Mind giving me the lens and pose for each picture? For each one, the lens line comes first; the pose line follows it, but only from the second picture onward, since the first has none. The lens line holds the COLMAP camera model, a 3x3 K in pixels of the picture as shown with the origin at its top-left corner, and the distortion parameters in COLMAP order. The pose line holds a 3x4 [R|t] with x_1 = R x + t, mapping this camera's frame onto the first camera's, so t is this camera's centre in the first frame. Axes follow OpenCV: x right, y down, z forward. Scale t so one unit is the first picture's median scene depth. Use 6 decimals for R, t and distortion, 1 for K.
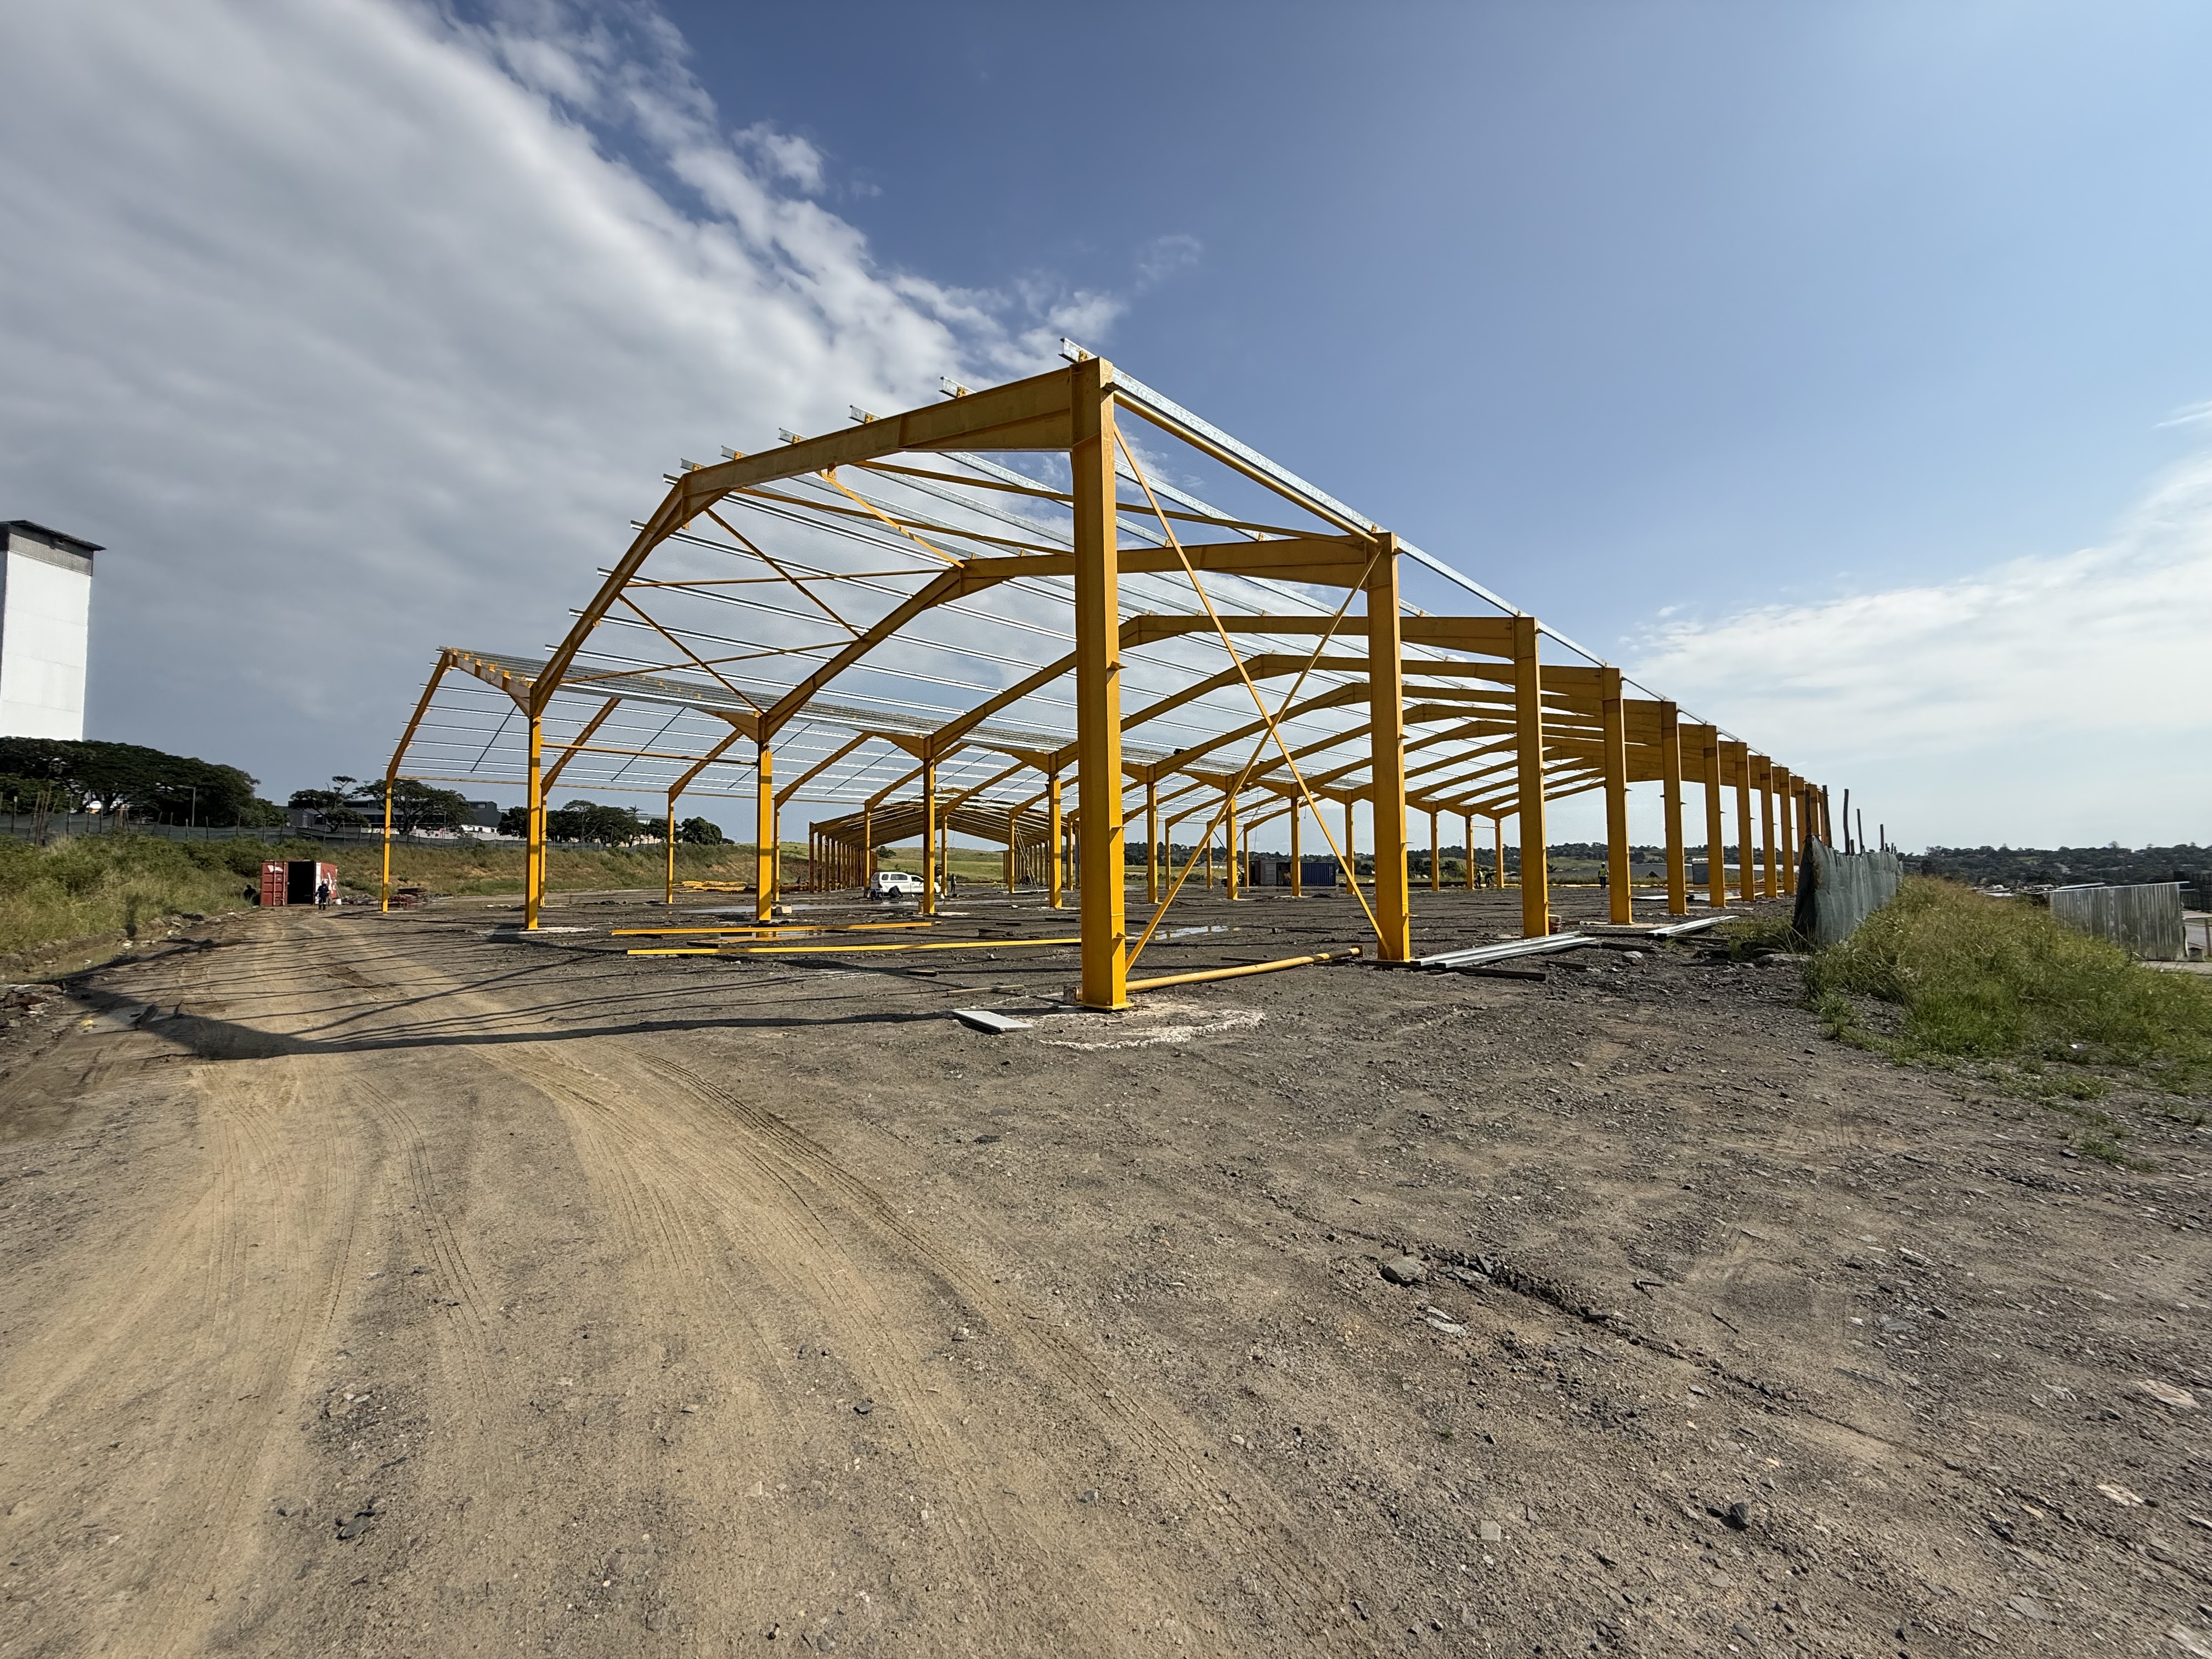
lens RADIAL K [[927.8, 0, 1099.5], [0, 927.8, 839.9], [0, 0, 1]] dist [0.010549, -0.000446]
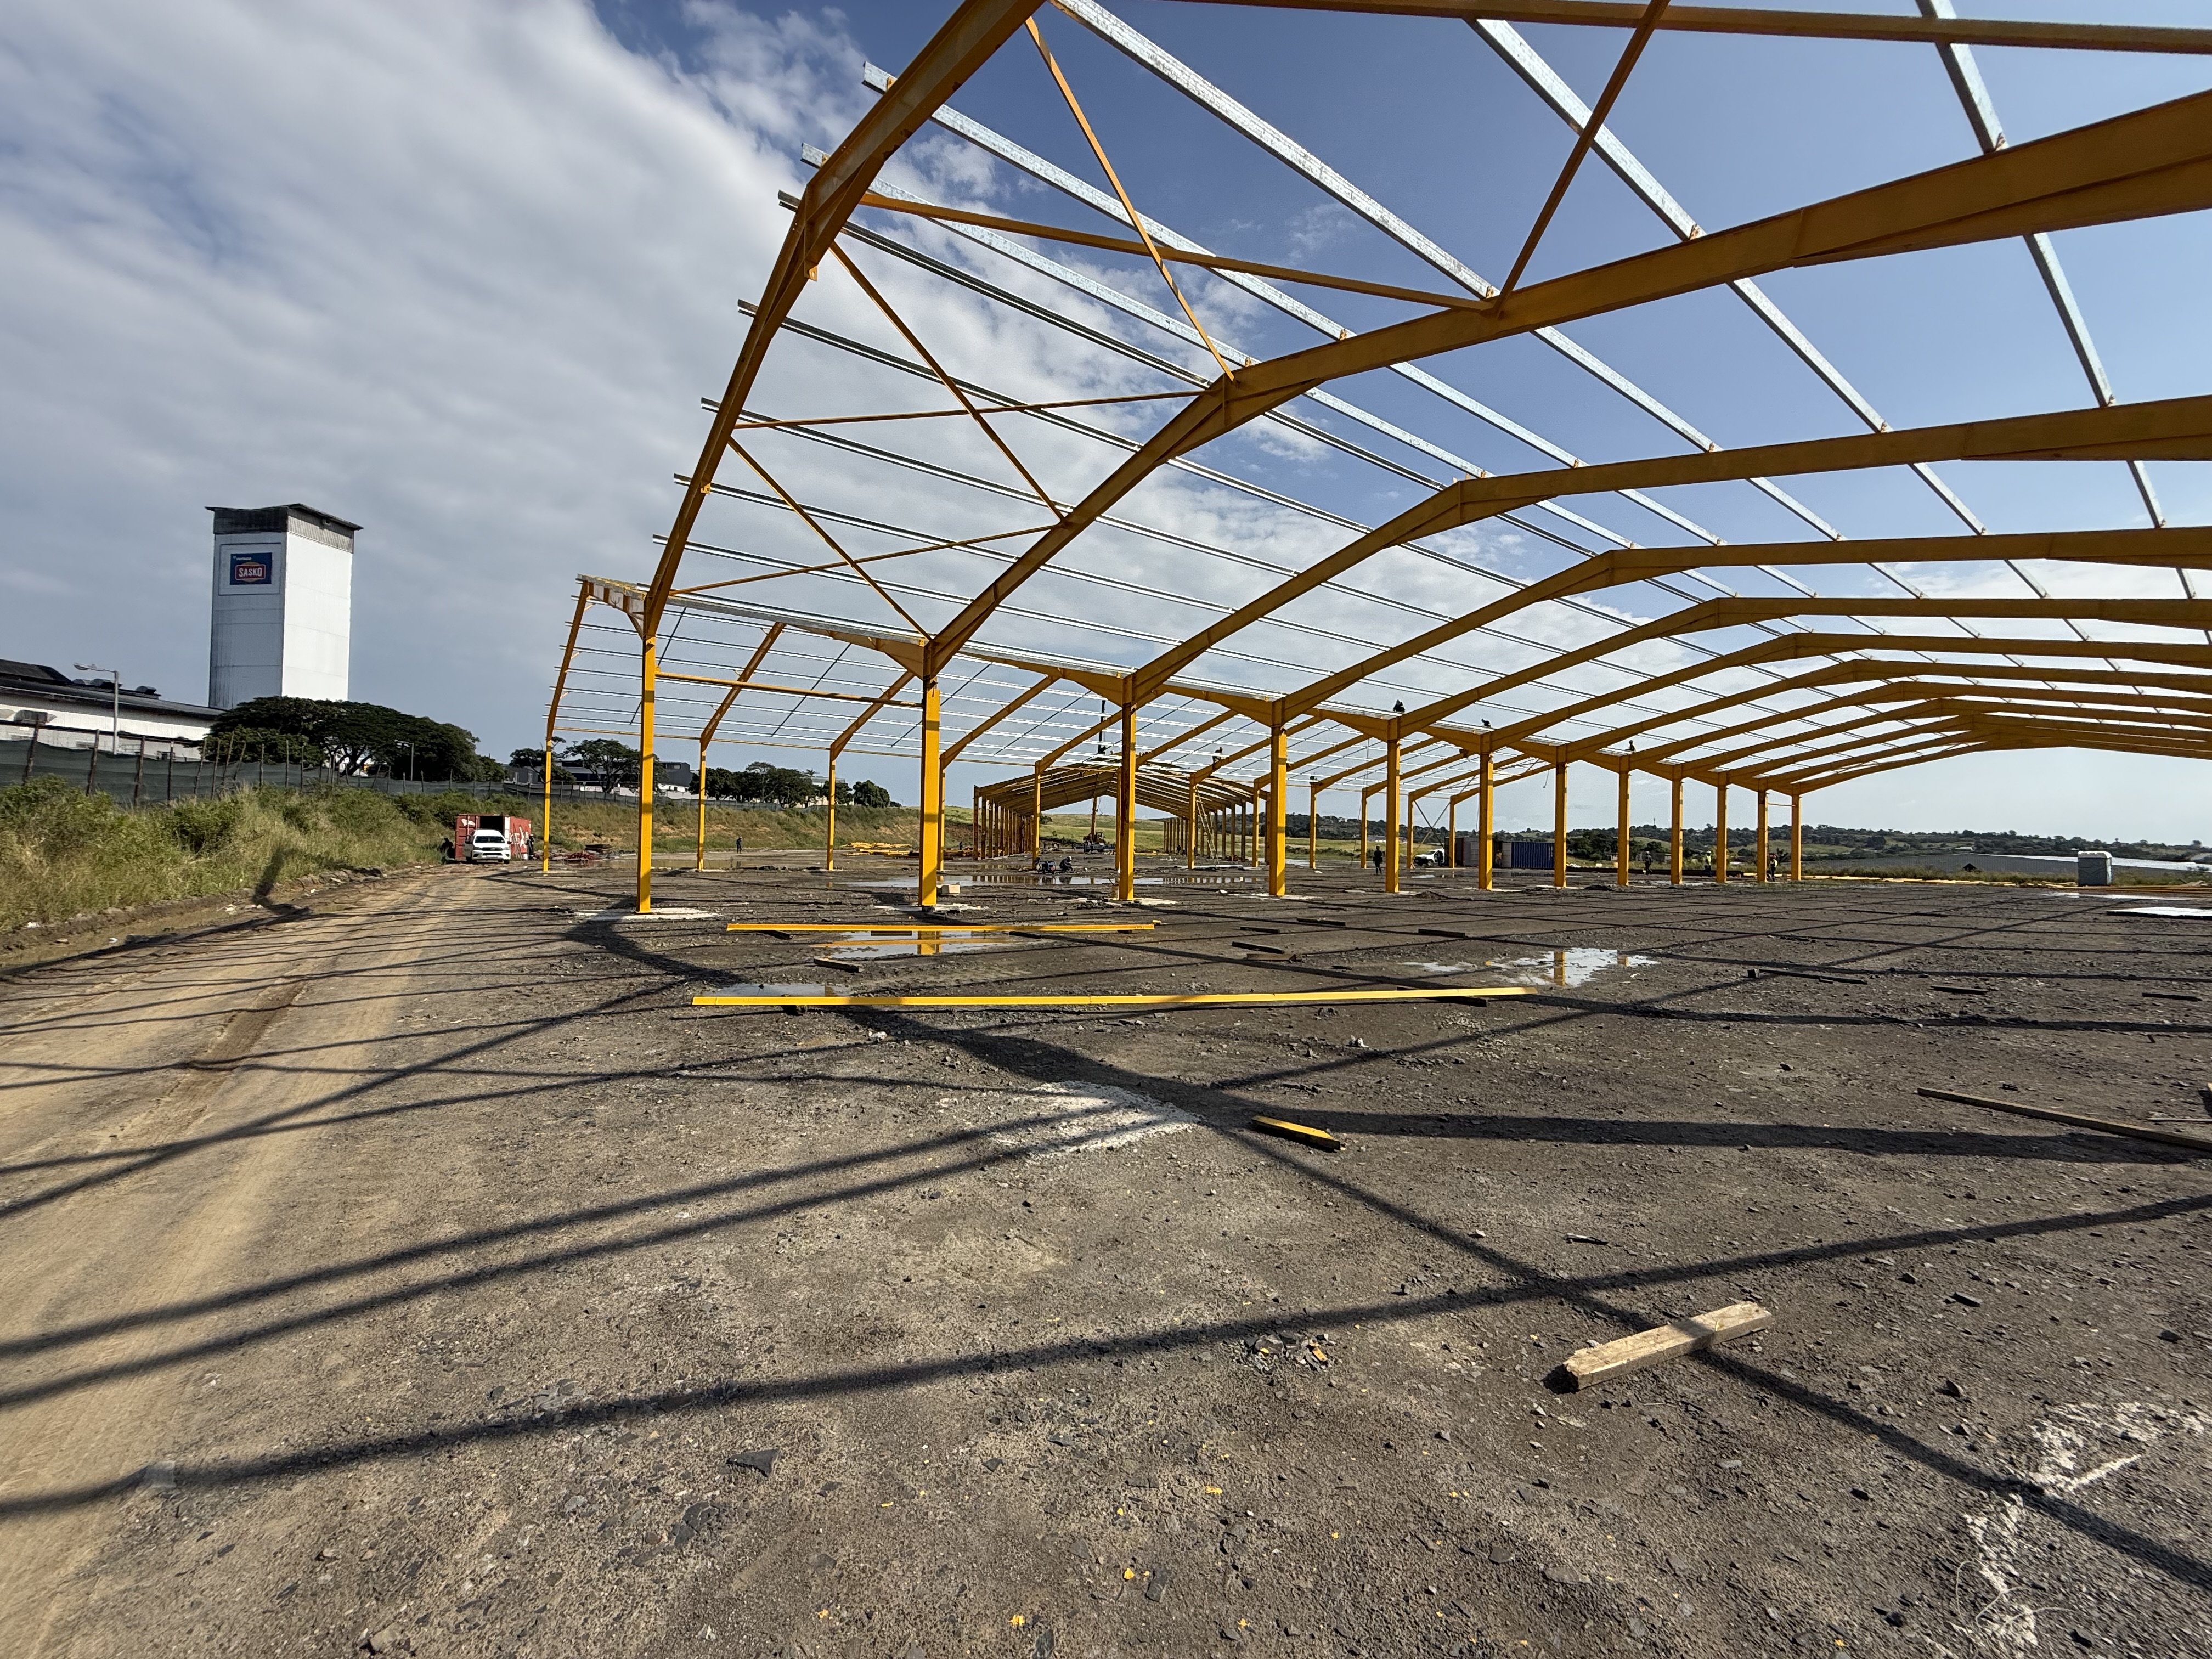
lens RADIAL K [[880.6, 0, 1099.2], [0, 880.6, 832.0], [0, 0, 1]] dist [-0.001940, 0.000660]
pose [[0.987799, 0.024030, -0.153866, -0.039388], [-0.019953, 0.999409, 0.027985, 0.000456], [0.154448, -0.024574, 0.987695, 0.109341]]
